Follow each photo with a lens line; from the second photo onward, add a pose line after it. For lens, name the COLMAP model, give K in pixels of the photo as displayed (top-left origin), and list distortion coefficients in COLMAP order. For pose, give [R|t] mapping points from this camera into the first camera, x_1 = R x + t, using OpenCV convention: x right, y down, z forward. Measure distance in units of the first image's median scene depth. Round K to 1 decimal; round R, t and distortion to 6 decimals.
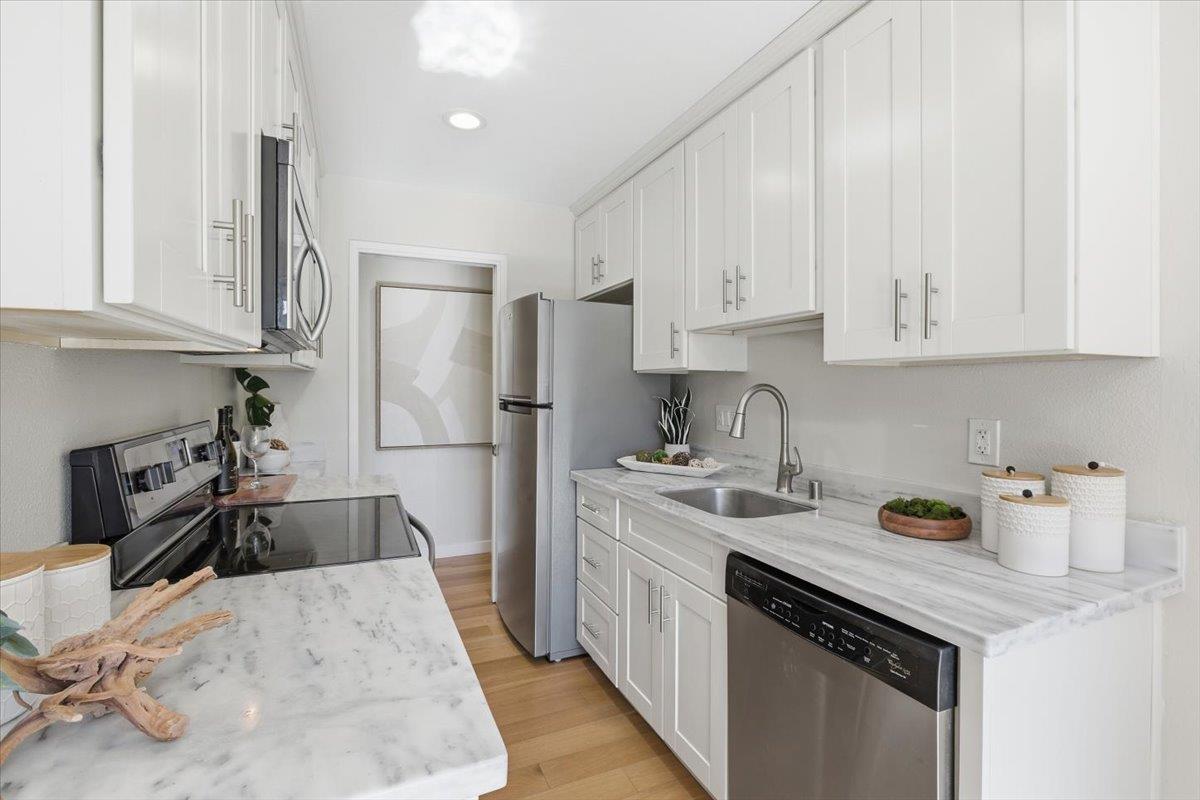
lens RADIAL K [[545.5, 0, 595.5], [0, 545.5, 395.6], [0, 0, 1]] dist [-0.020645, 0.000457]
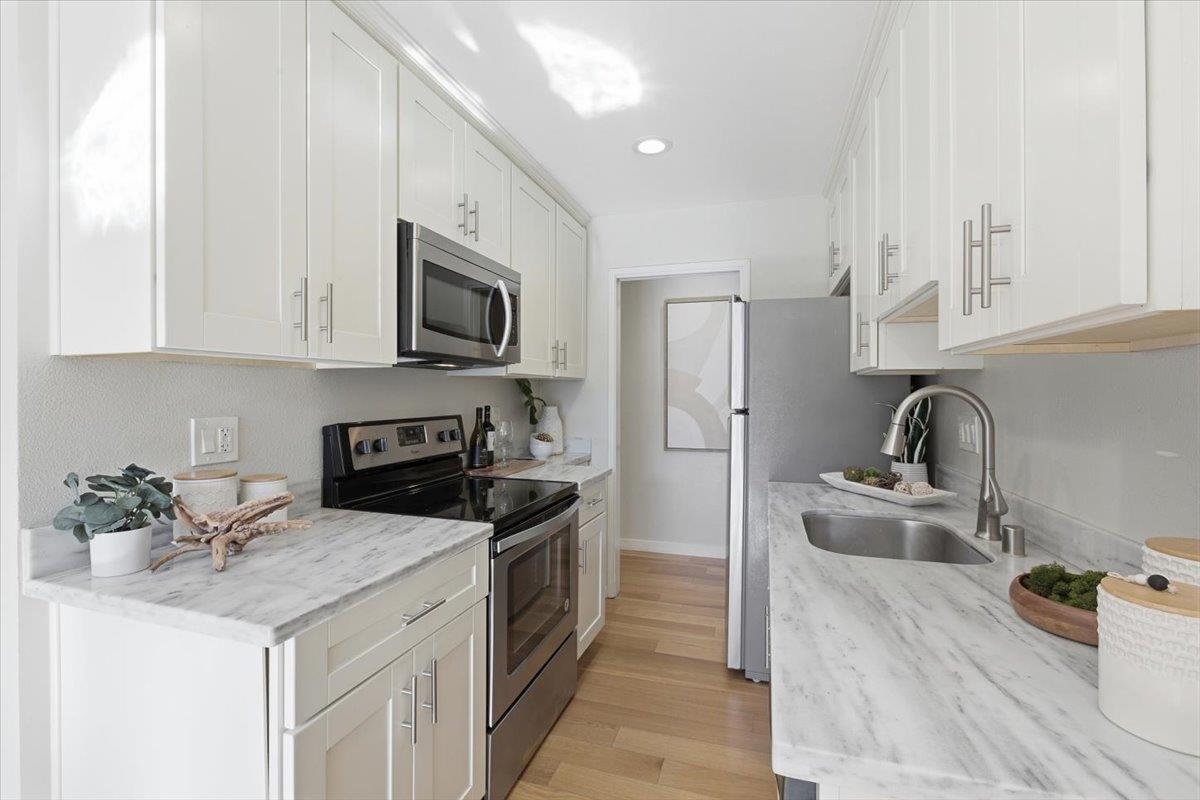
lens RADIAL K [[541.5, 0, 595.7], [0, 541.5, 402.1], [0, 0, 1]] dist [-0.020032, 0.000114]
pose [[0.736657, 0.007306, -0.676227, 0.477764], [-0.010734, 0.999942, -0.000890, 0.007609], [0.676181, 0.007914, 0.736693, 0.157000]]
